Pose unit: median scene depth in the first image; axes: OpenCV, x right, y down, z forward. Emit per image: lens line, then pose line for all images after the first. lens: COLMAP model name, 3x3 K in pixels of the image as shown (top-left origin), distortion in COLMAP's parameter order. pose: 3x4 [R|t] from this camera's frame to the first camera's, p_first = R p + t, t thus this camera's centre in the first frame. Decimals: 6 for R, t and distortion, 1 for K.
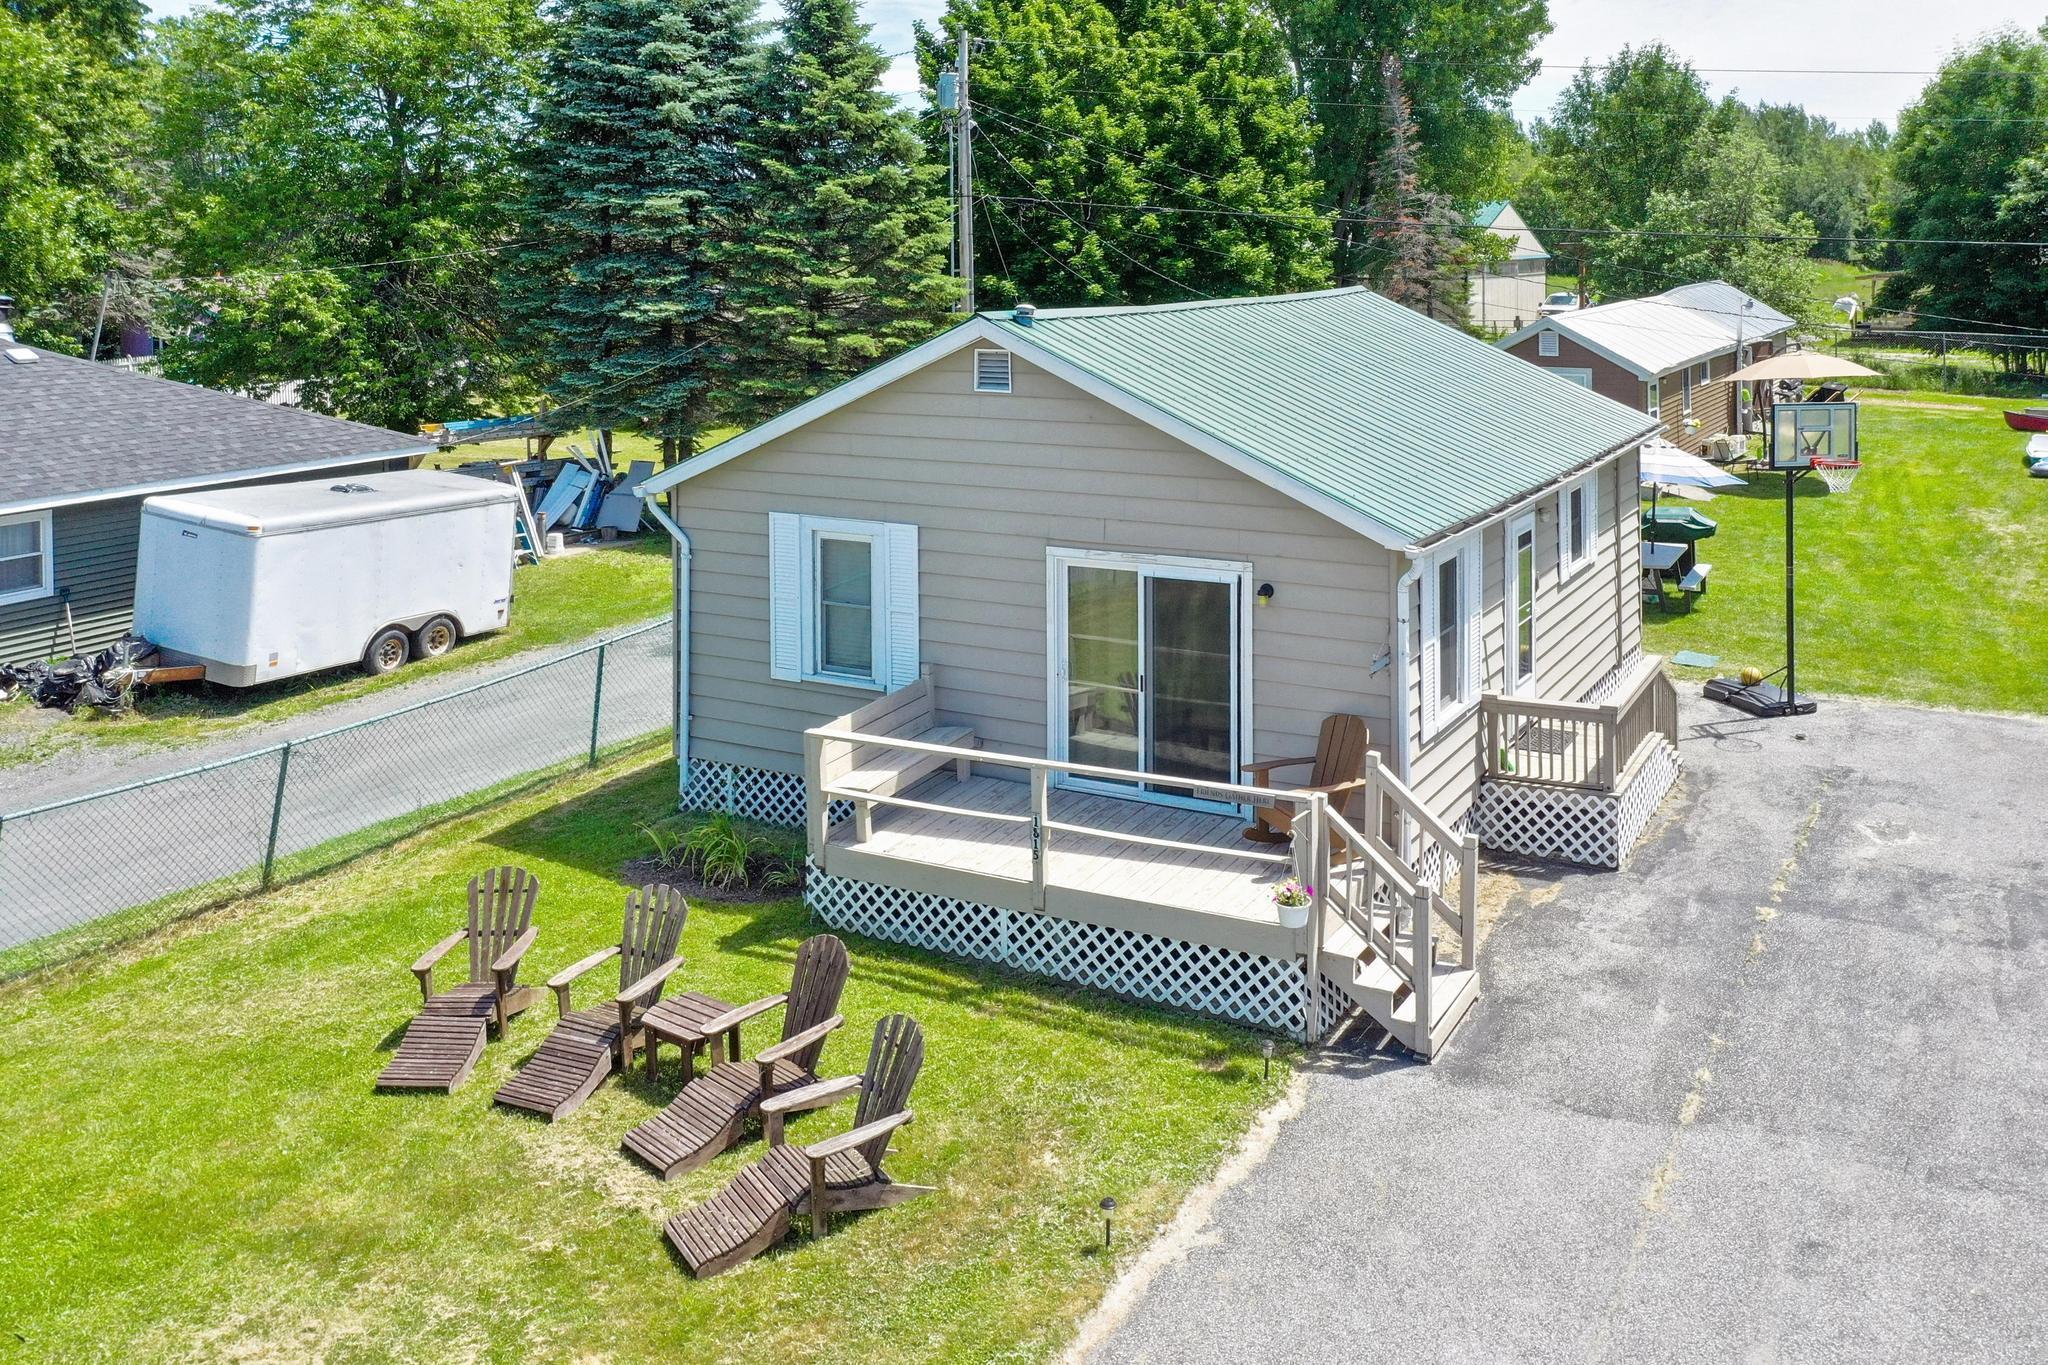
lens RADIAL K [[1745.4, 0, 1069.0], [0, 1745.4, 329.9], [0, 0, 1]] dist [0.003255, 0.005386]
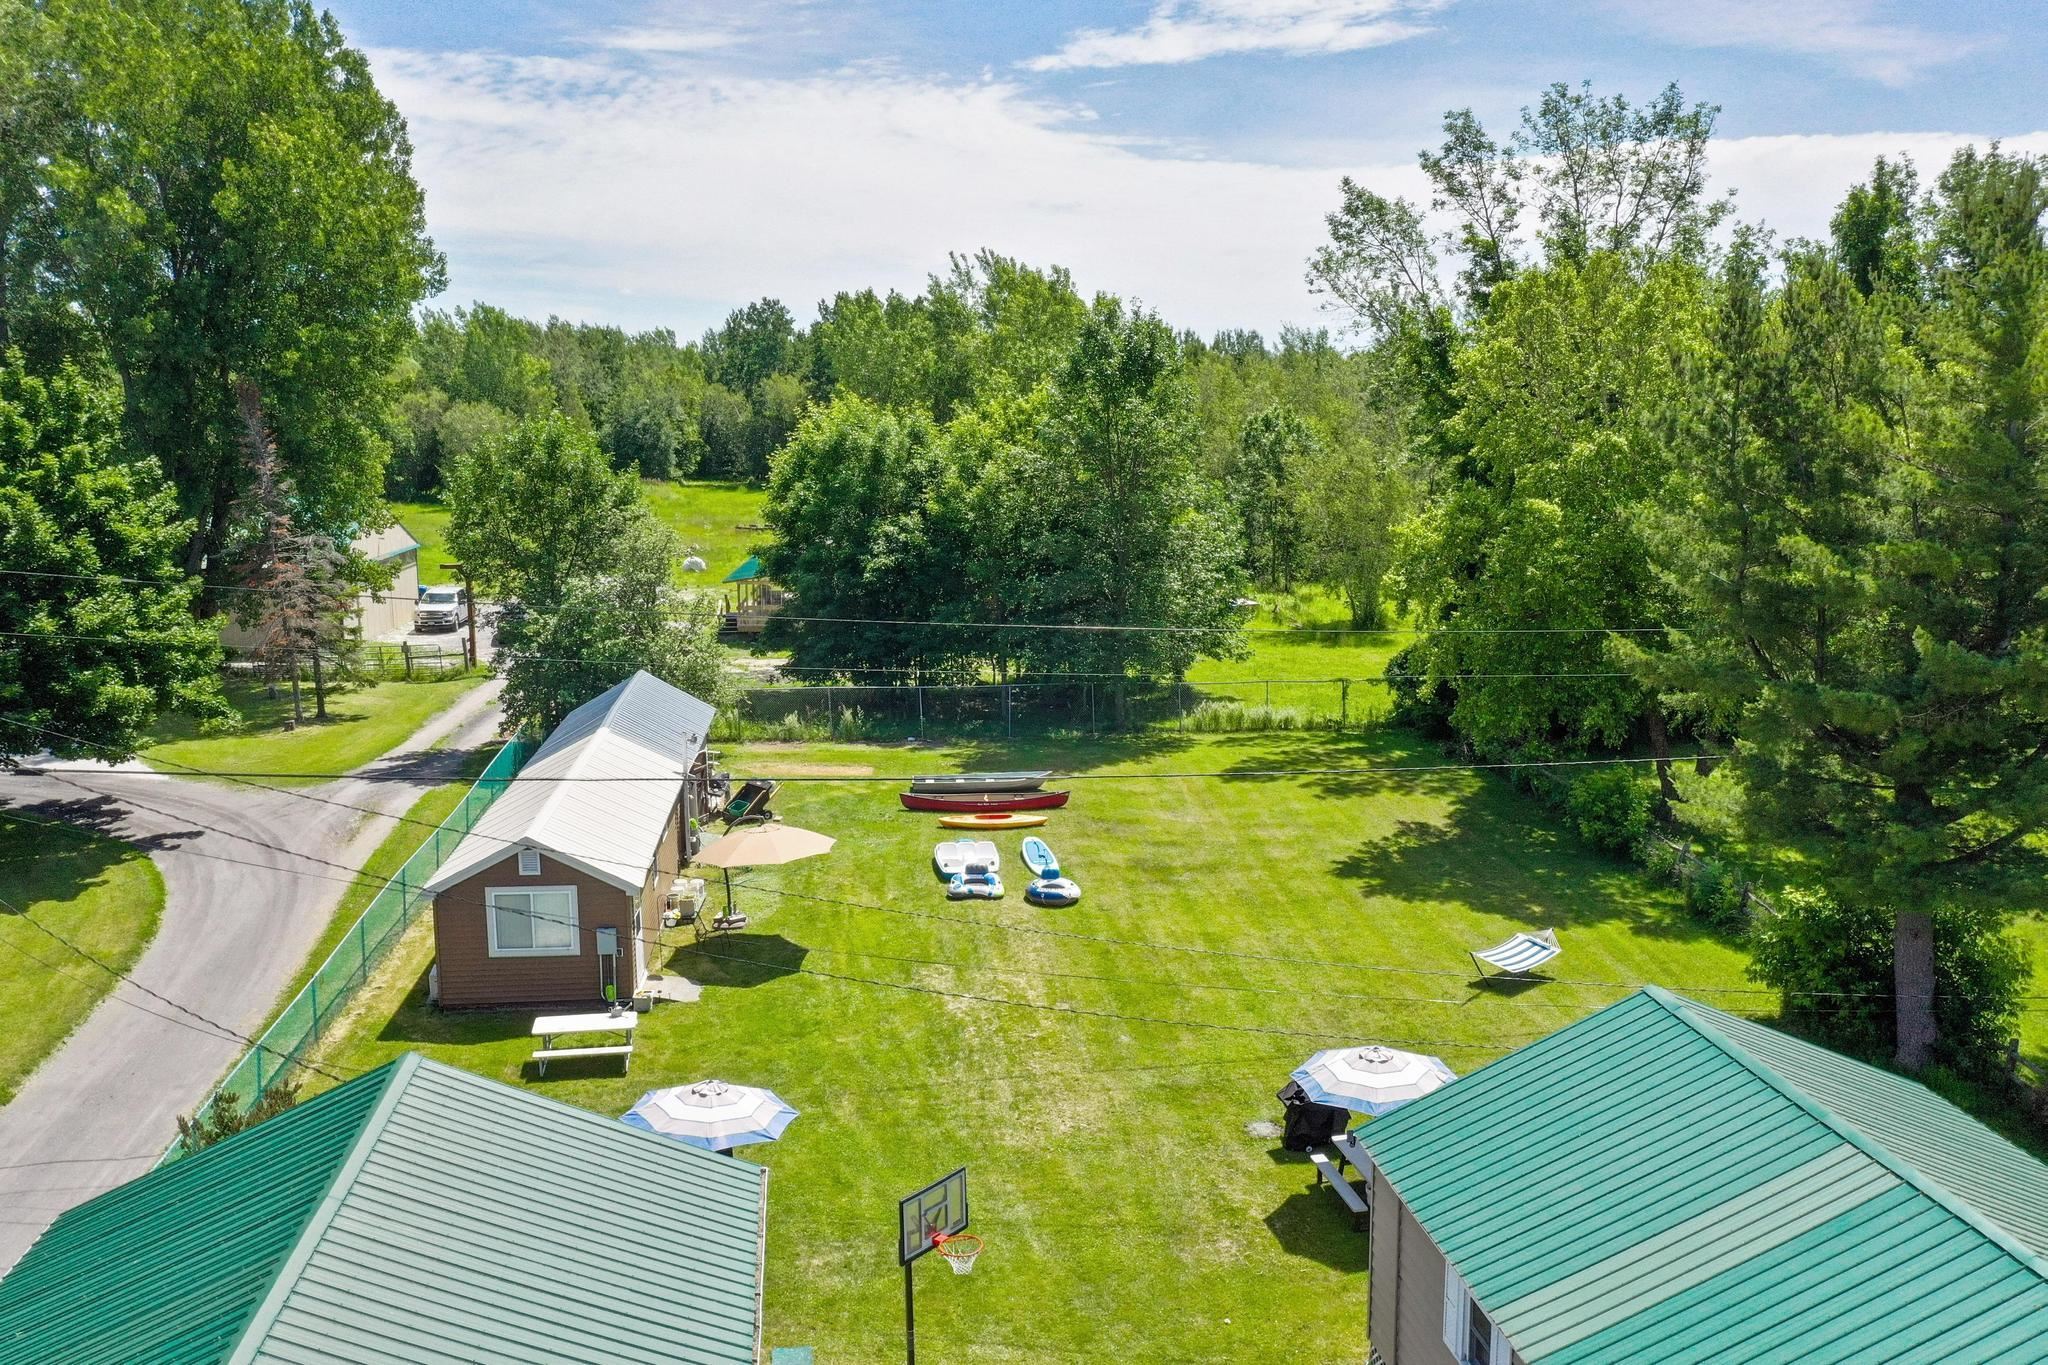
lens RADIAL K [[1679.7, 0, 1024.0], [0, 1679.7, 682.5], [0, 0, 1]] dist [0.000272, -0.004505]
pose [[0.802484, -0.096366, 0.588840, -0.025354], [0.029800, 0.992113, 0.121752, -0.132884], [-0.595928, -0.080157, 0.799027, 0.083673]]
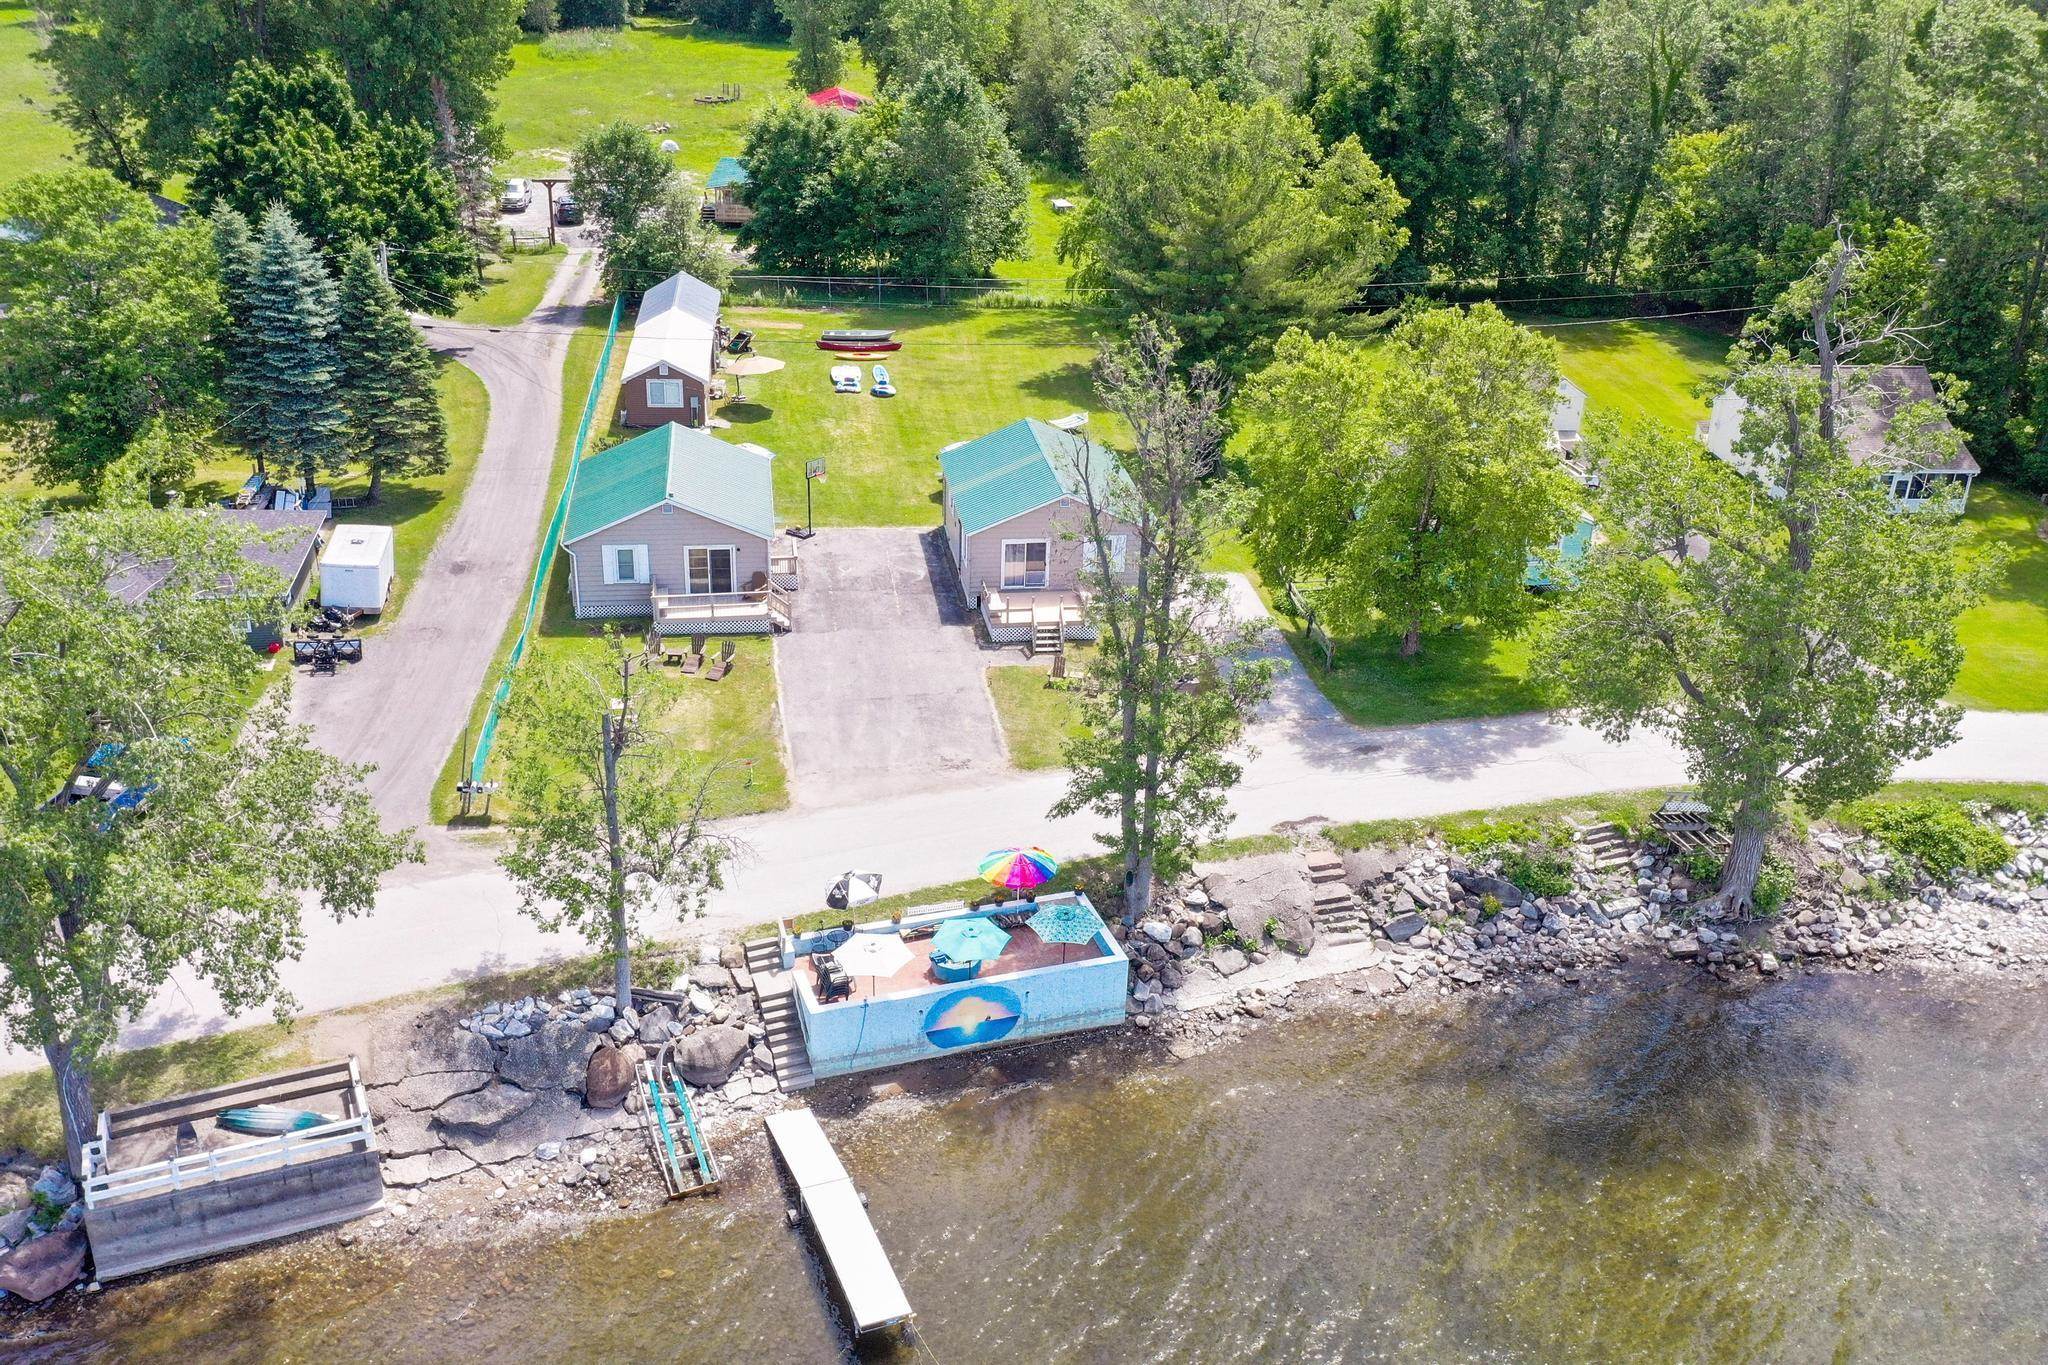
lens RADIAL K [[1762.3, 0, 1024.0], [0, 1762.3, 682.5], [0, 0, 1]] dist [-0.001933, 0.008270]
pose [[0.789730, -0.230630, 0.568451, -0.560889], [-0.008103, 0.922637, 0.385586, -0.369043], [-0.613402, -0.309114, 0.726765, -0.827155]]
